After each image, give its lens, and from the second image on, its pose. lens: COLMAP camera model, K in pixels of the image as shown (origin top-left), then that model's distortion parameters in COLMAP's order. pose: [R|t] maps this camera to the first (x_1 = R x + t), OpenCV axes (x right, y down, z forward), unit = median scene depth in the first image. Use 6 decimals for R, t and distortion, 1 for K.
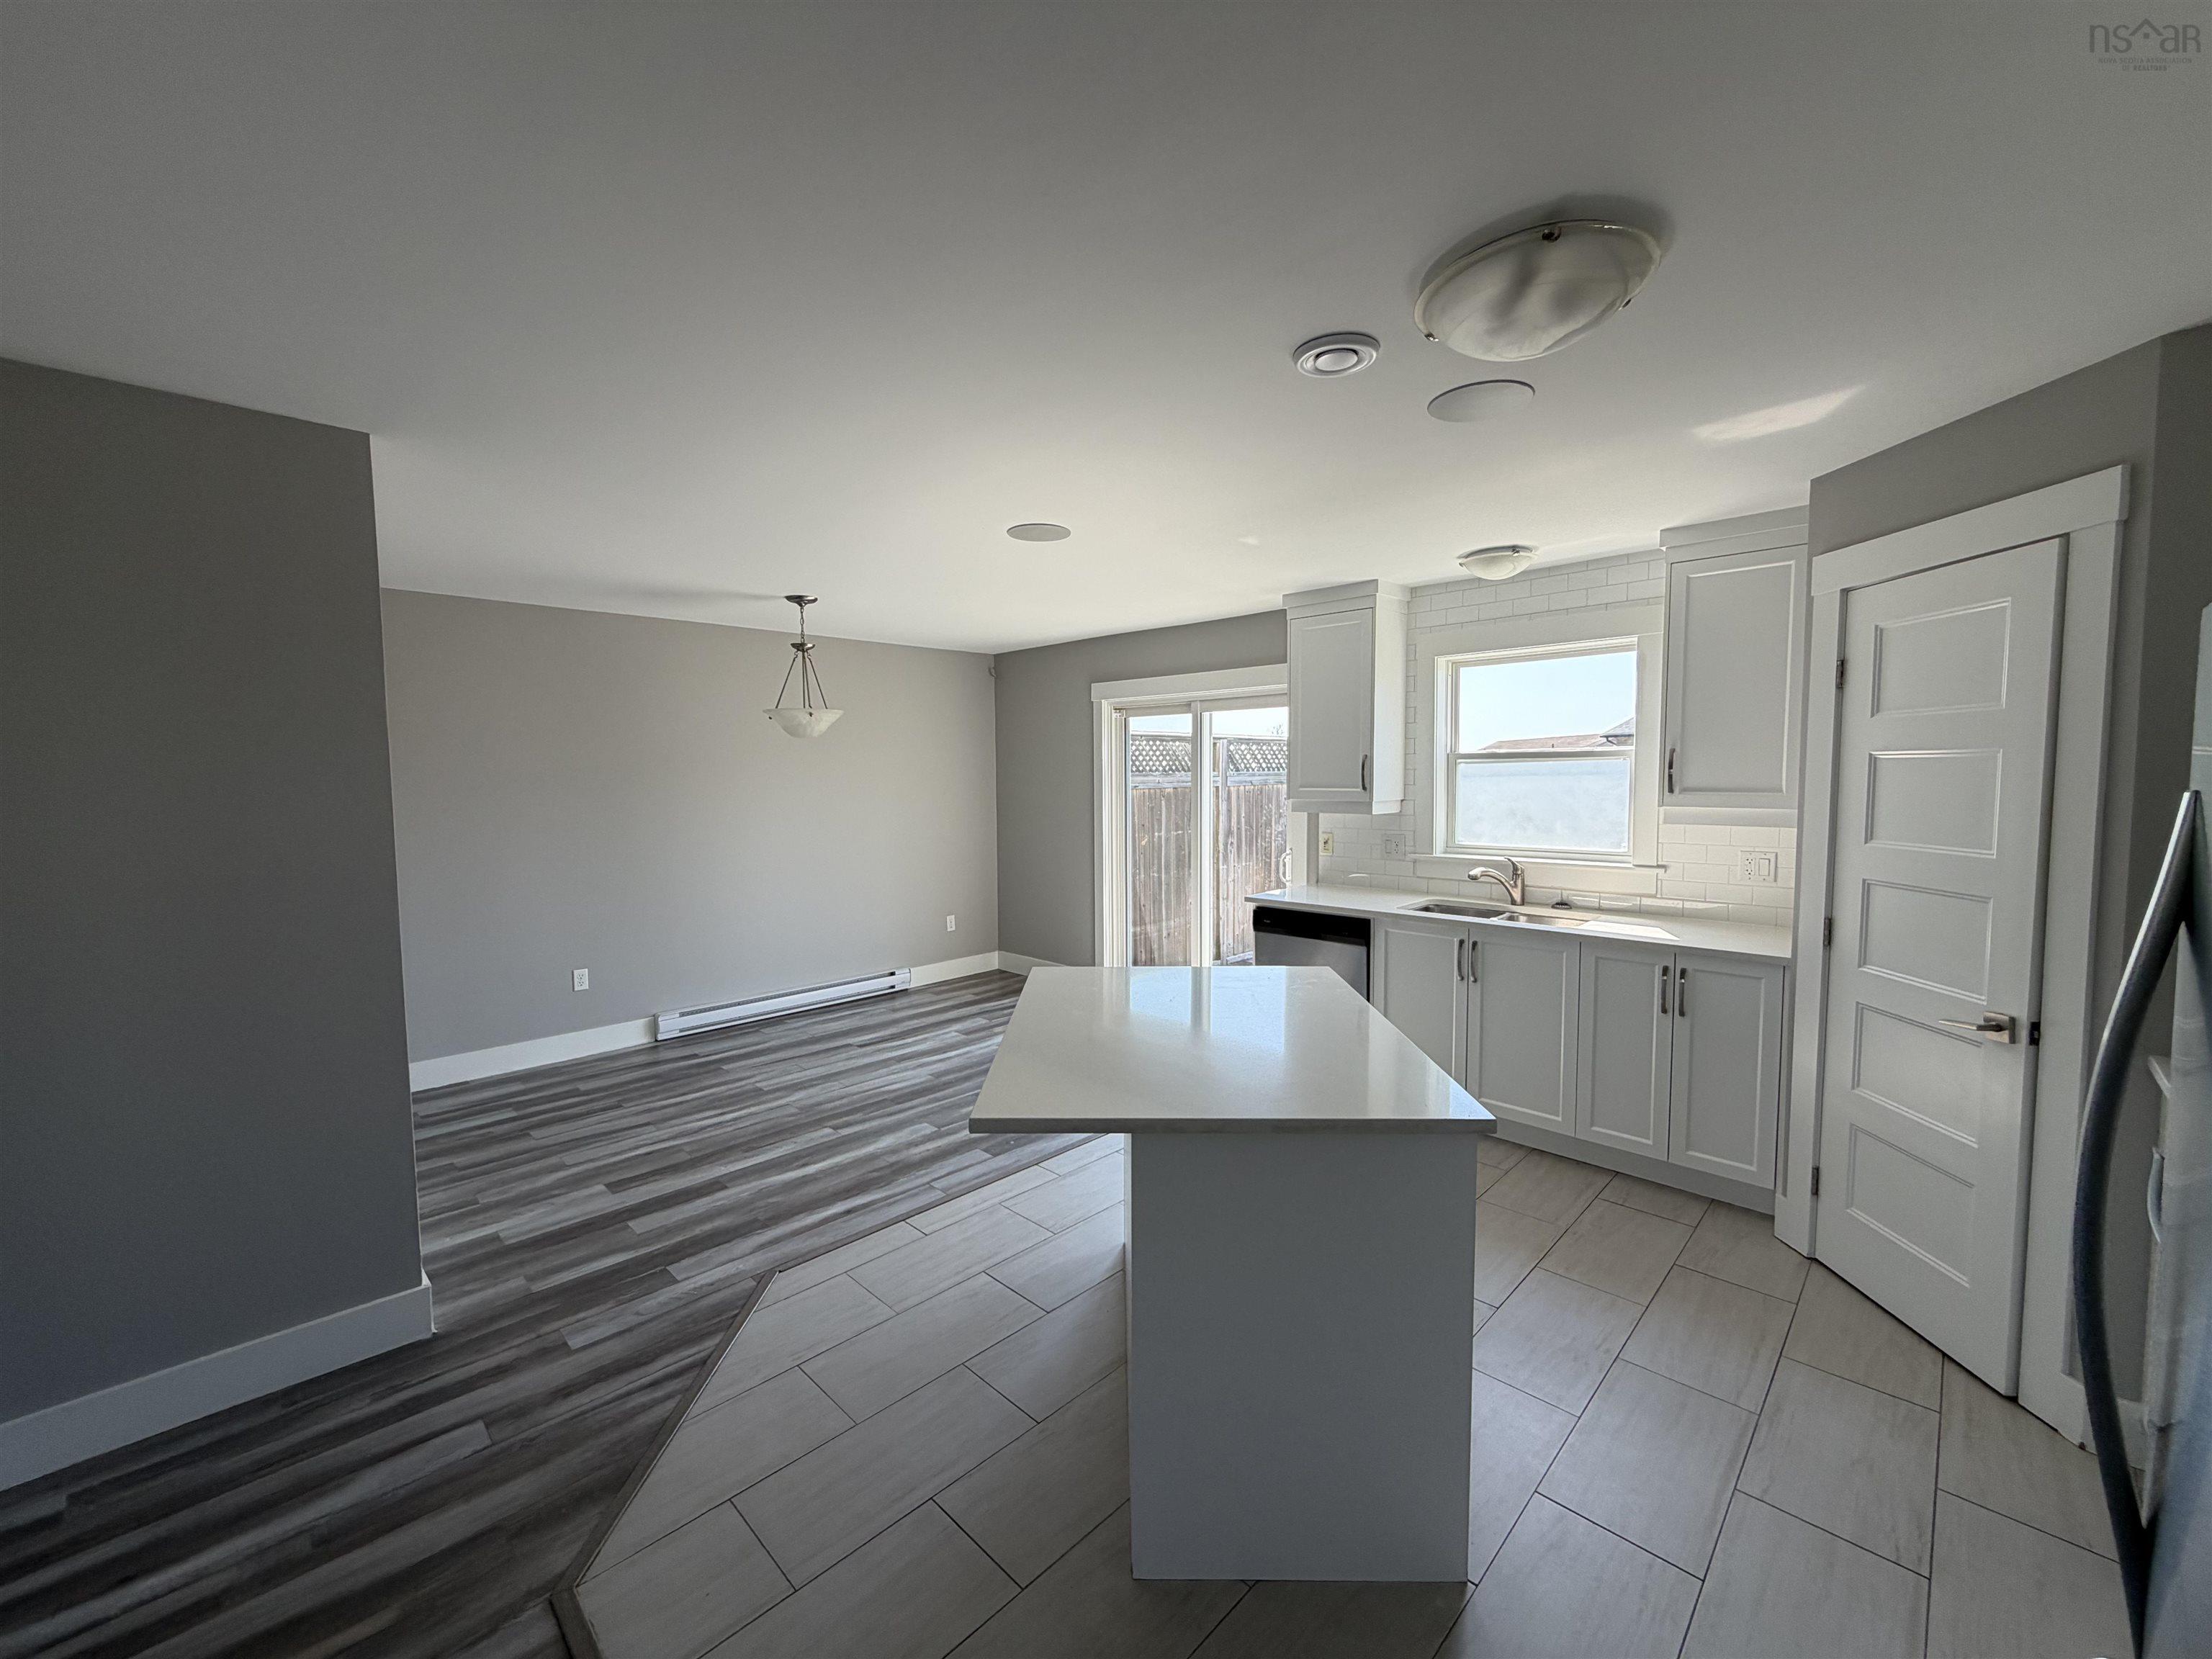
lens RADIAL K [[884.0, 0, 1099.1], [0, 884.0, 827.5], [0, 0, 1]] dist [-0.000184, 0.000069]
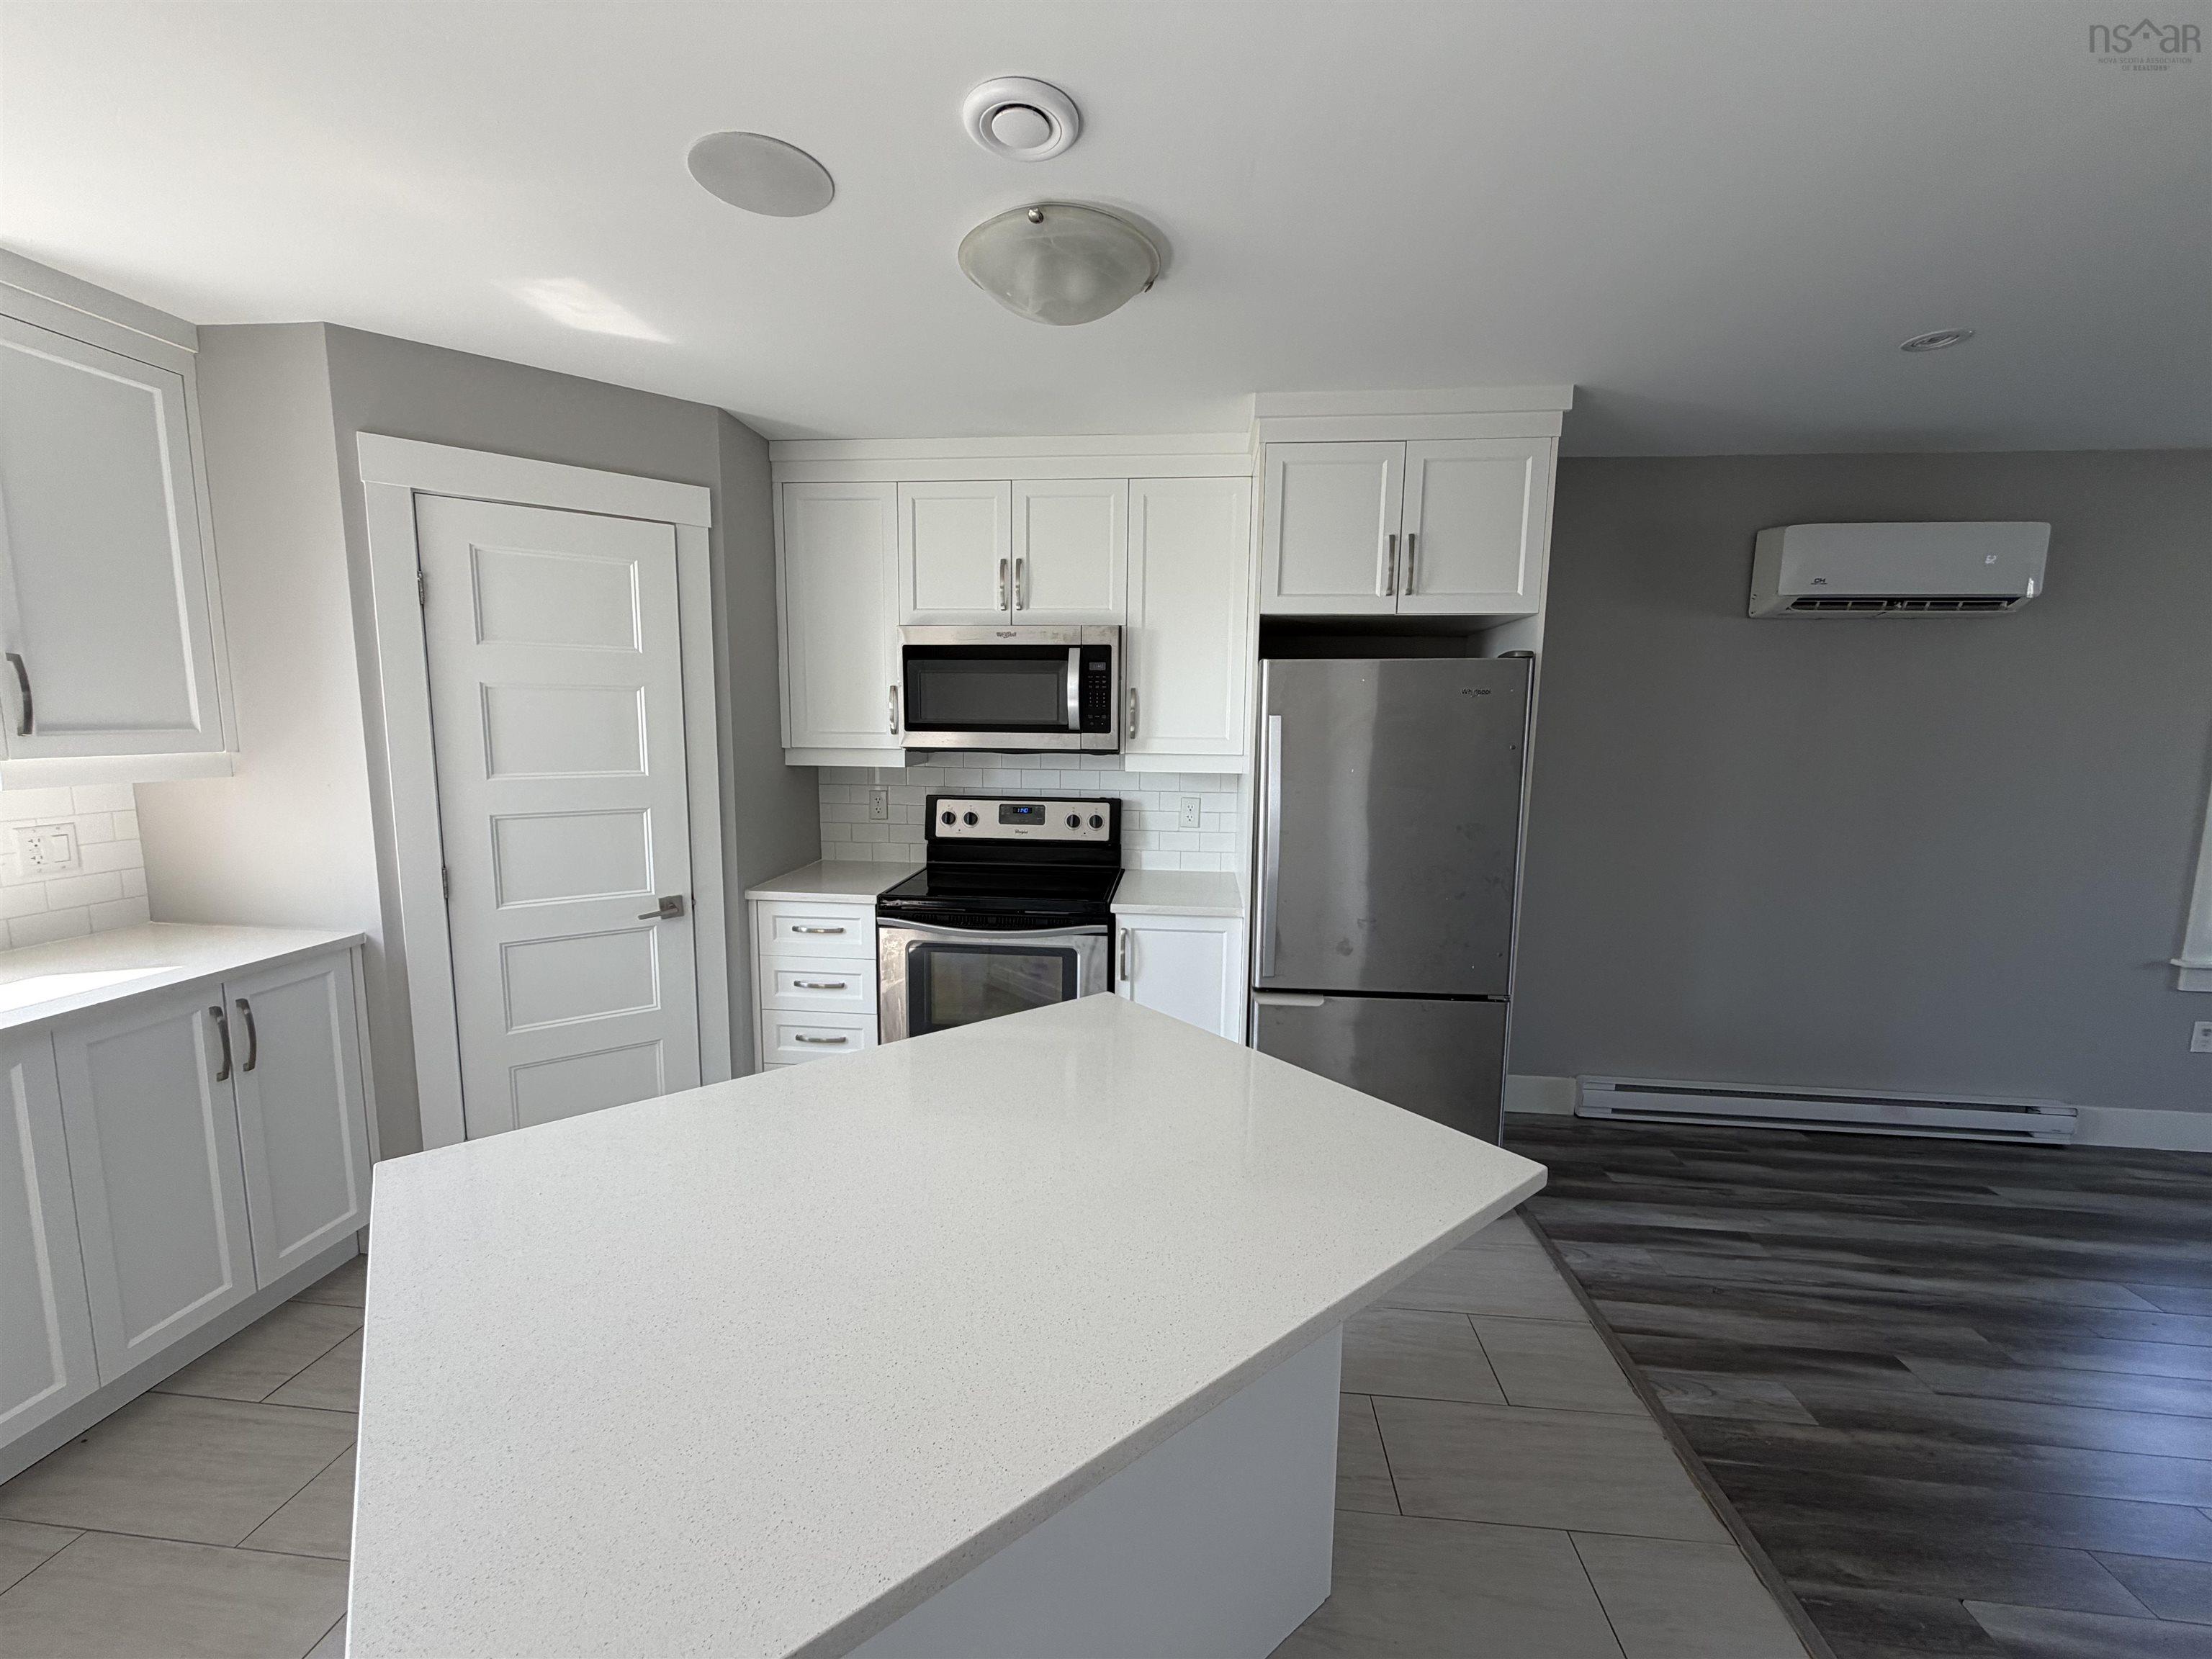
lens RADIAL K [[884.0, 0, 1099.1], [0, 884.0, 827.5], [0, 0, 1]] dist [-0.000184, 0.000069]
pose [[-0.628830, -0.100939, 0.770963, -0.198429], [0.040638, 0.985916, 0.162228, -0.039690], [-0.776480, 0.133345, -0.615872, 0.745345]]
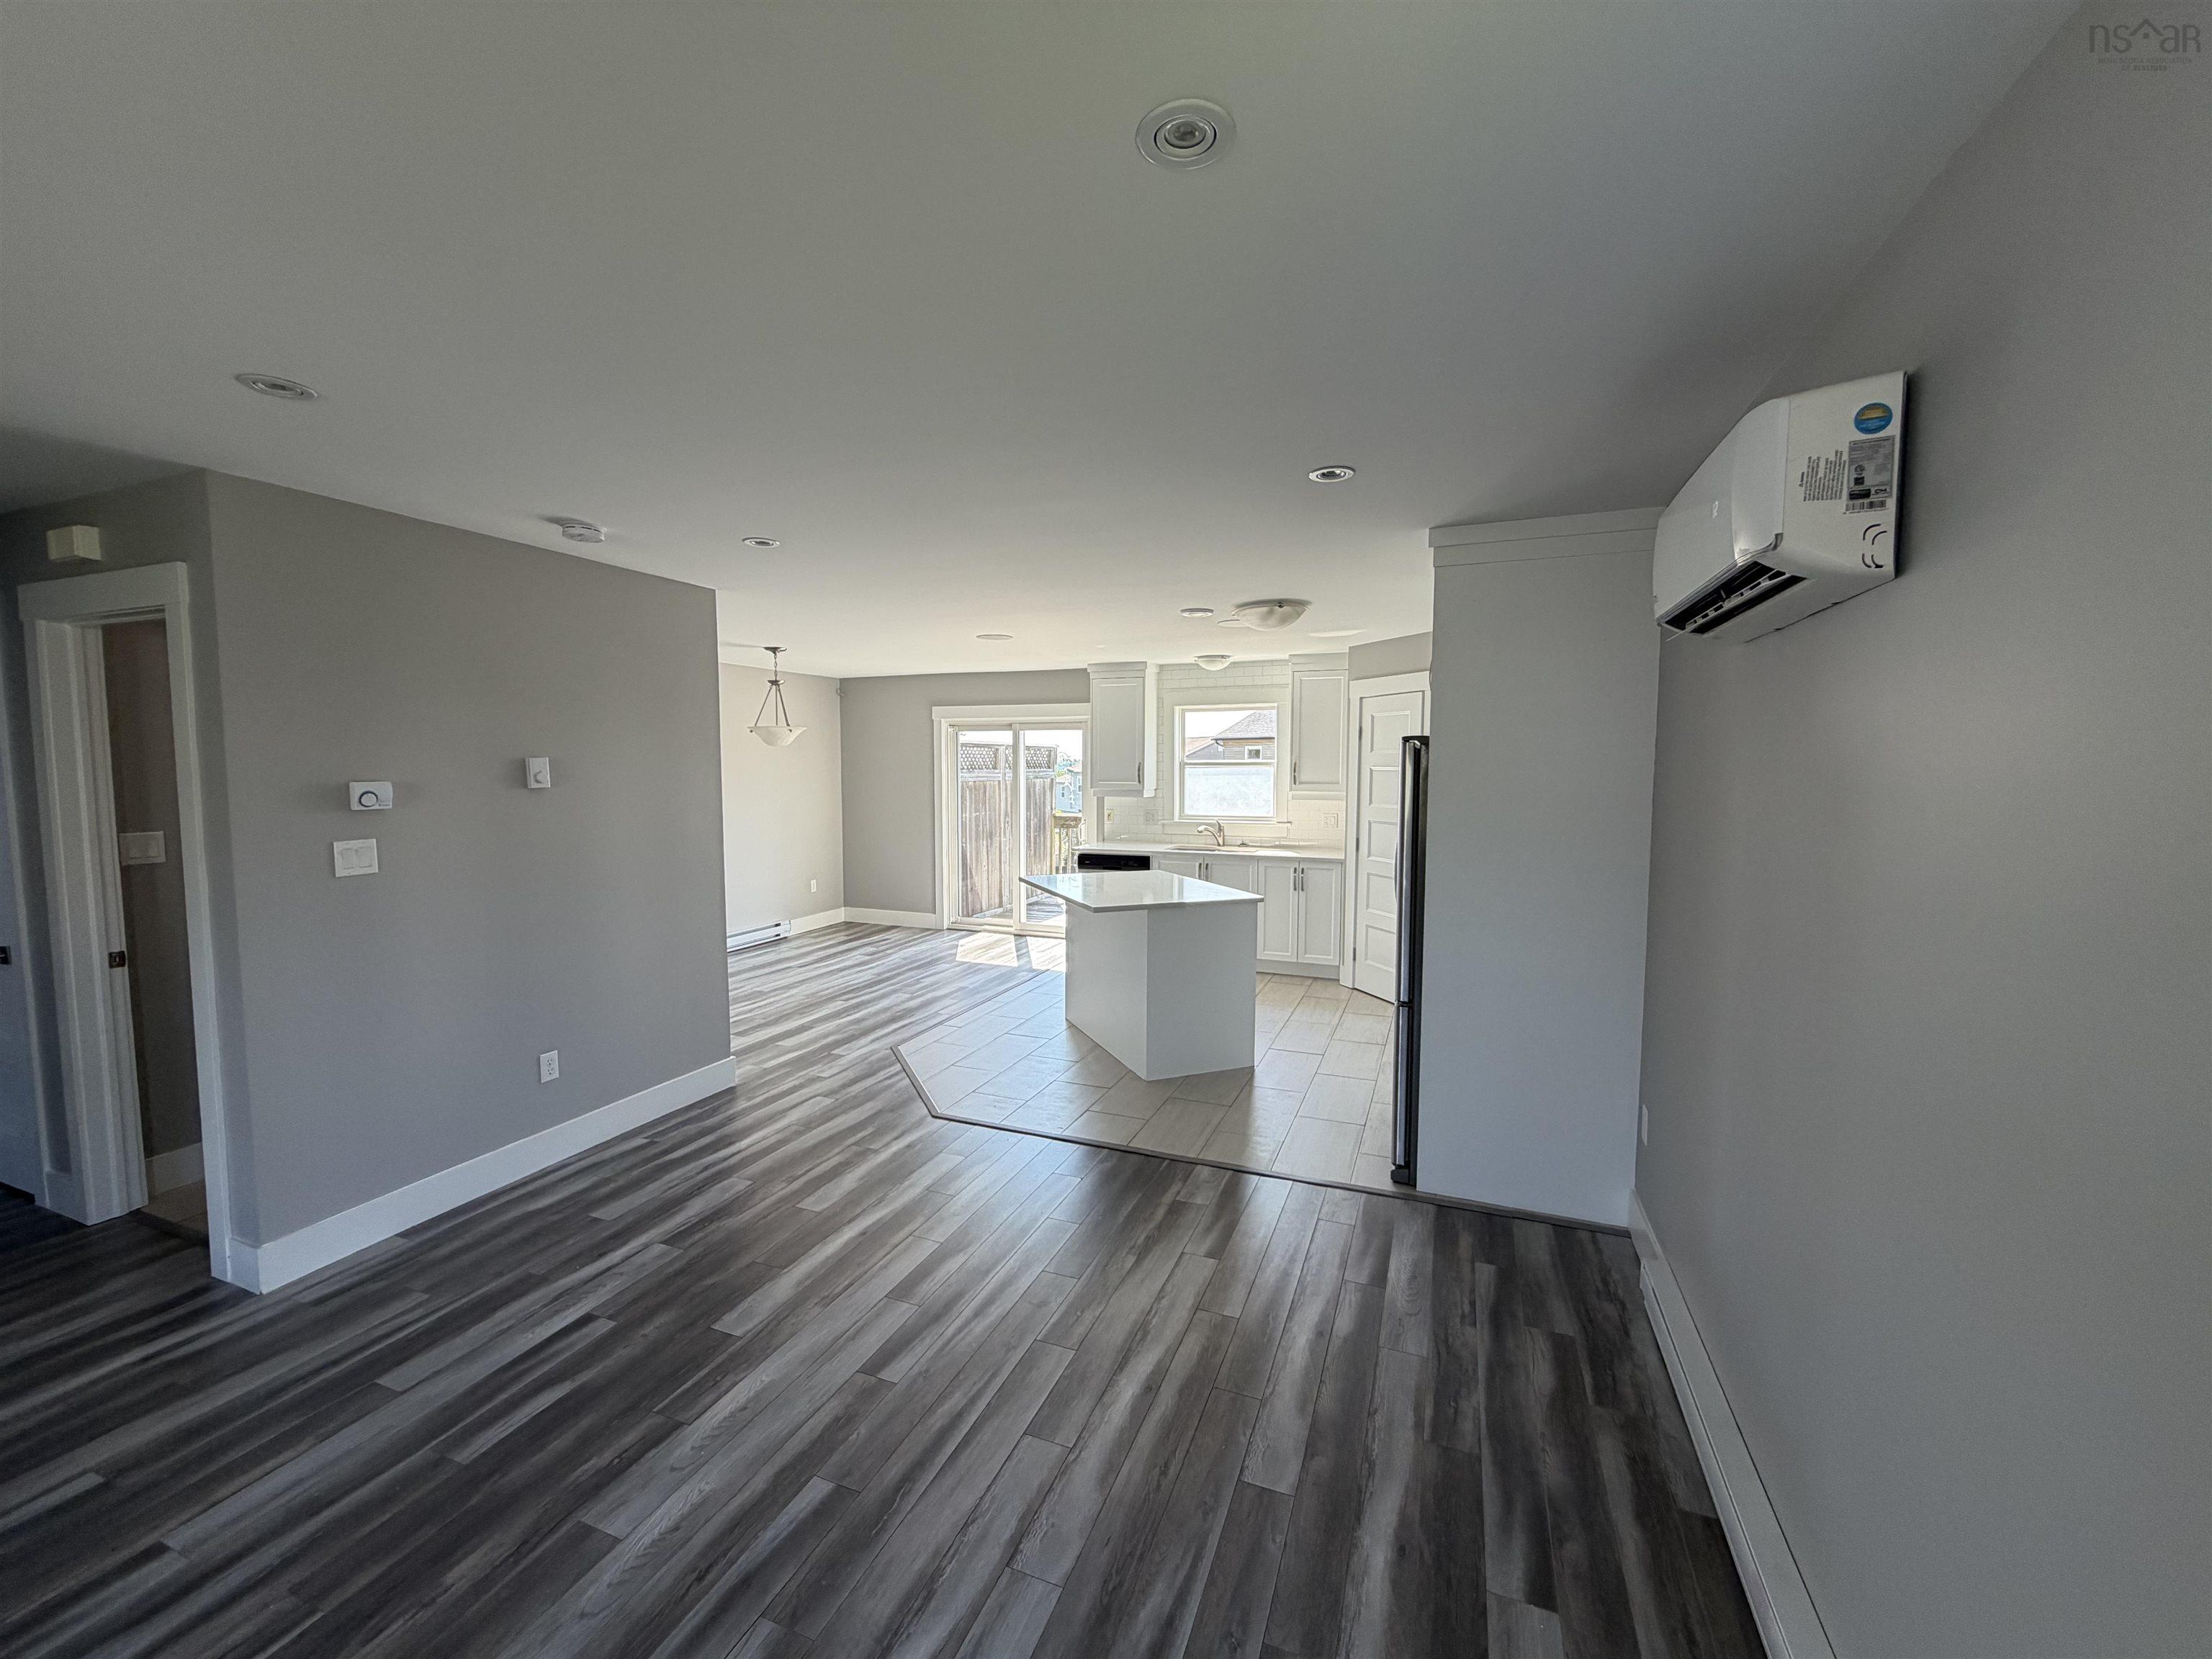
lens RADIAL K [[884.0, 0, 1099.1], [0, 884.0, 827.5], [0, 0, 1]] dist [-0.000184, 0.000069]
pose [[0.921731, -0.019601, 0.387334, -0.501275], [0.016536, 0.999800, 0.011245, 0.026740], [-0.387477, -0.003960, 0.921871, -0.628740]]
